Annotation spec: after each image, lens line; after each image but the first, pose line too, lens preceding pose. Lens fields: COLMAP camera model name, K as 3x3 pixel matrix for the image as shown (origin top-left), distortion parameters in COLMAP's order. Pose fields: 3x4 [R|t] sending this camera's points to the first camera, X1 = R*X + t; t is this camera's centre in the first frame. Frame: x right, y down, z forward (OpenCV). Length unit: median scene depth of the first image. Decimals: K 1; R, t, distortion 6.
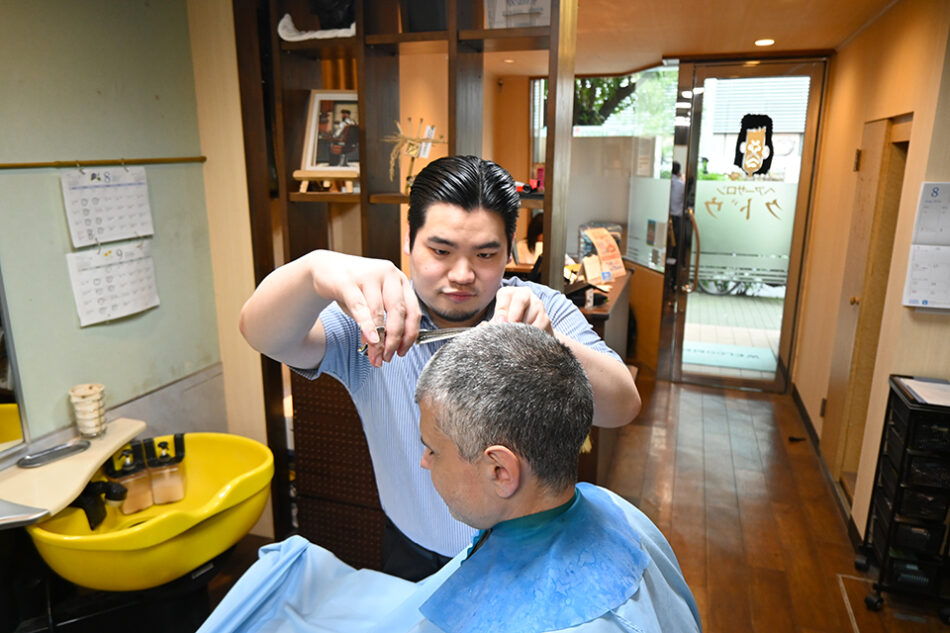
lens RADIAL K [[639.4, 0, 472.7], [0, 639.4, 314.4], [0, 0, 1]] dist [0.005626, 0.000762]
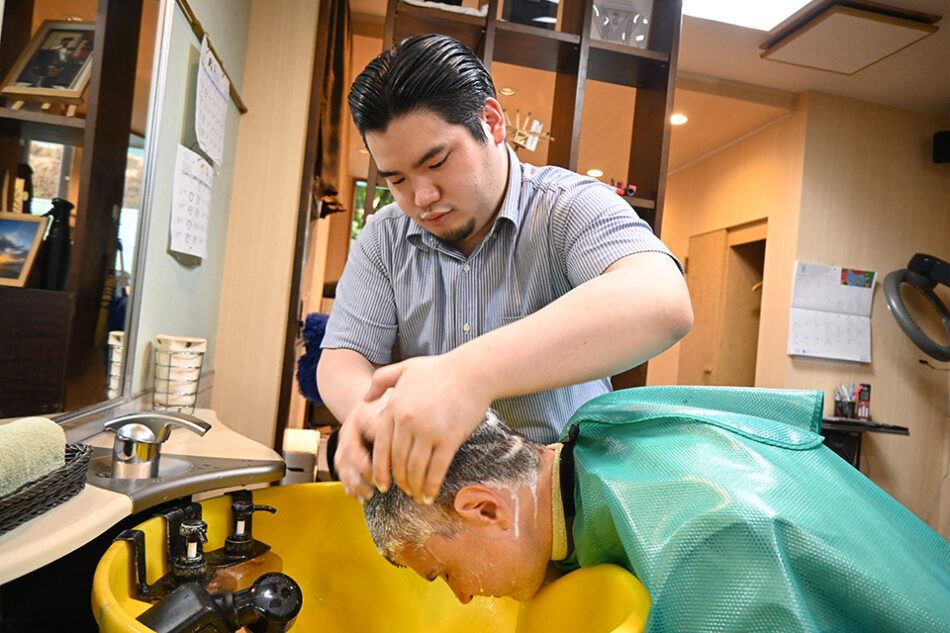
lens RADIAL K [[639.4, 0, 477.0], [0, 639.4, 320.5], [0, 0, 1]] dist [0.005626, 0.000762]
pose [[0.871394, 0.093136, 0.481661, -0.504847], [0.017273, 0.975380, -0.219853, 0.193810], [-0.490279, 0.199898, 0.848332, 0.207839]]
